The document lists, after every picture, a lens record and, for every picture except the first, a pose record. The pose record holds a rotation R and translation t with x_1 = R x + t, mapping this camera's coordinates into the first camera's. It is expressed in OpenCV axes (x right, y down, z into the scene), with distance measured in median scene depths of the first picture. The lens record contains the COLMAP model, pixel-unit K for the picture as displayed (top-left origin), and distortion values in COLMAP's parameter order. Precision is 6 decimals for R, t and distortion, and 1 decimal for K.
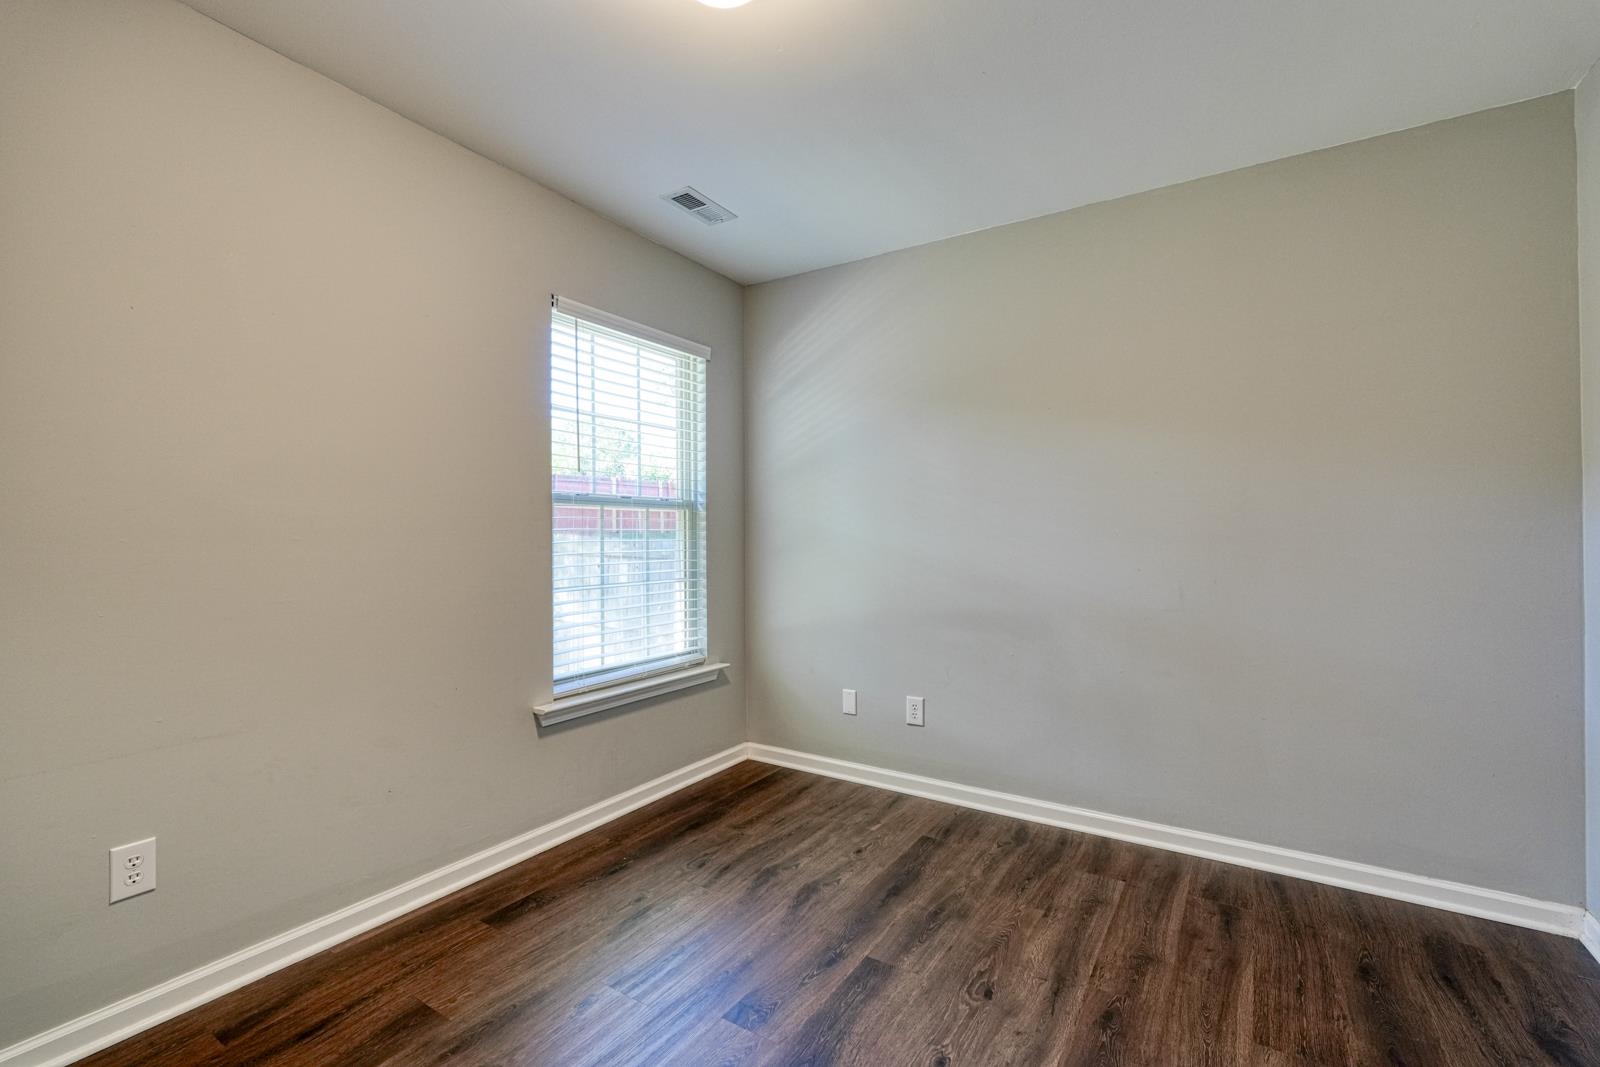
lens RADIAL K [[708.1, 0, 800.0], [0, 708.1, 533.5], [0, 0, 1]] dist [0.000528, 0.000082]
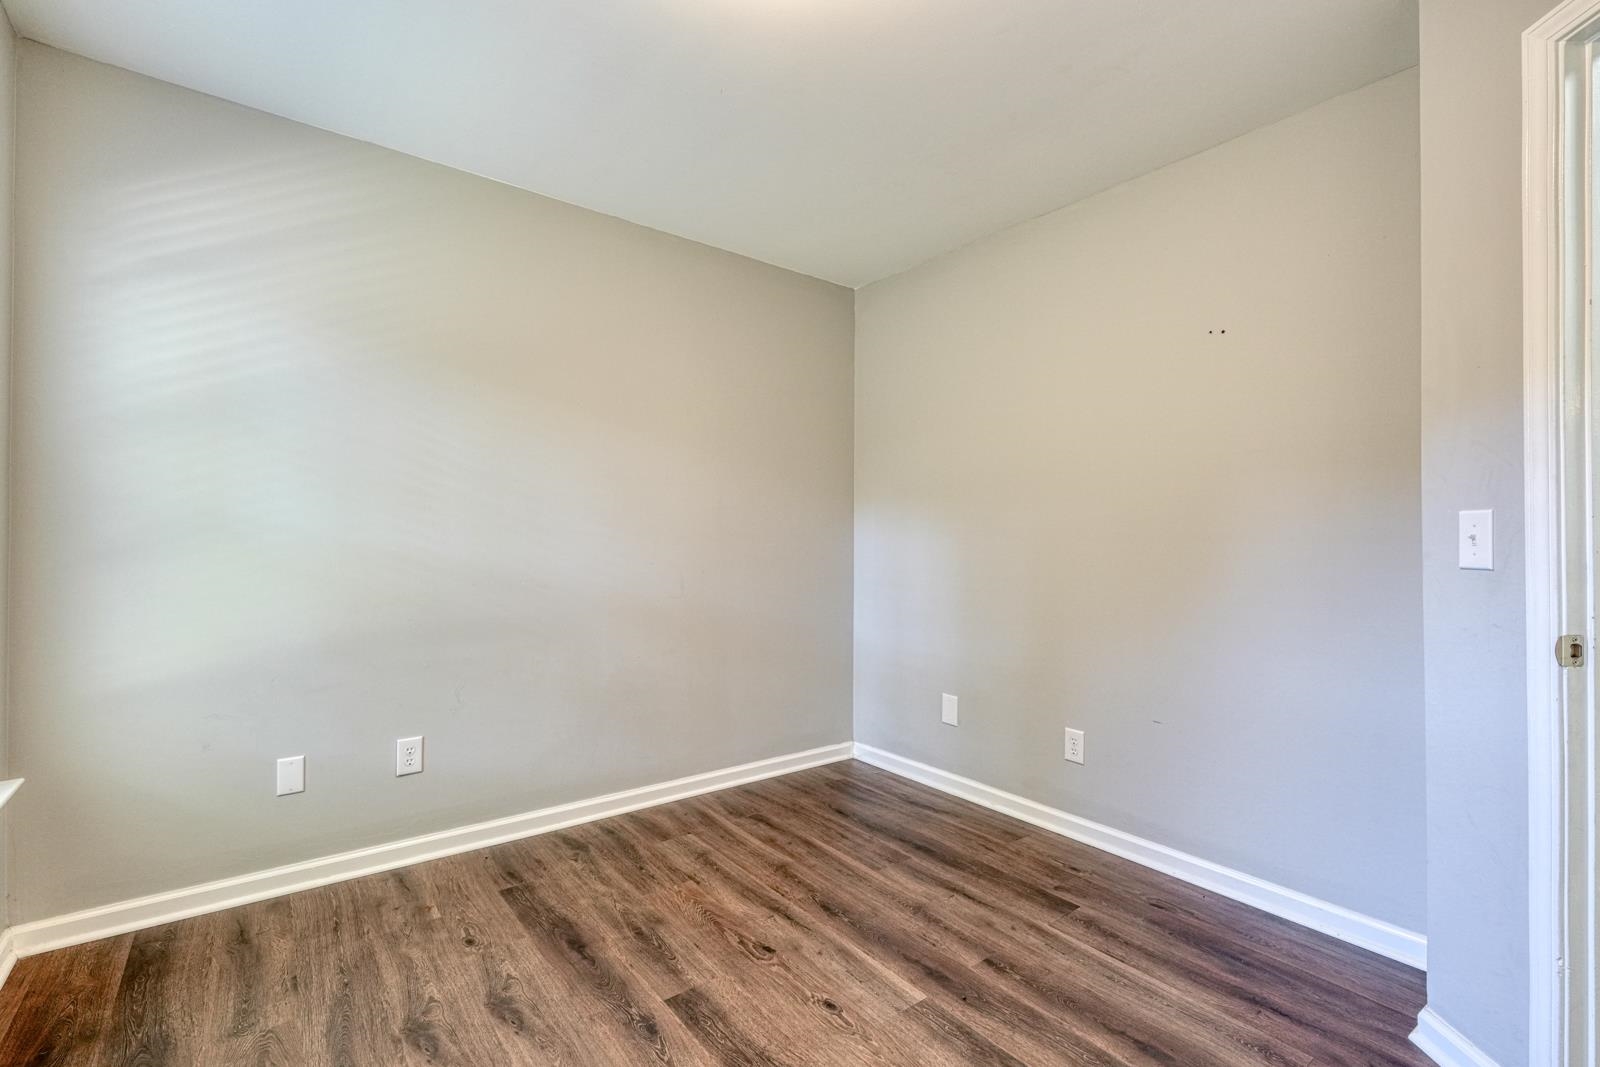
lens RADIAL K [[708.1, 0, 800.0], [0, 708.1, 533.5], [0, 0, 1]] dist [0.000528, 0.000082]
pose [[0.333910, 0.008029, 0.942571, -0.591895], [-0.013904, 0.999897, -0.003592, -0.002898], [-0.942502, -0.011907, 0.333987, 0.447048]]
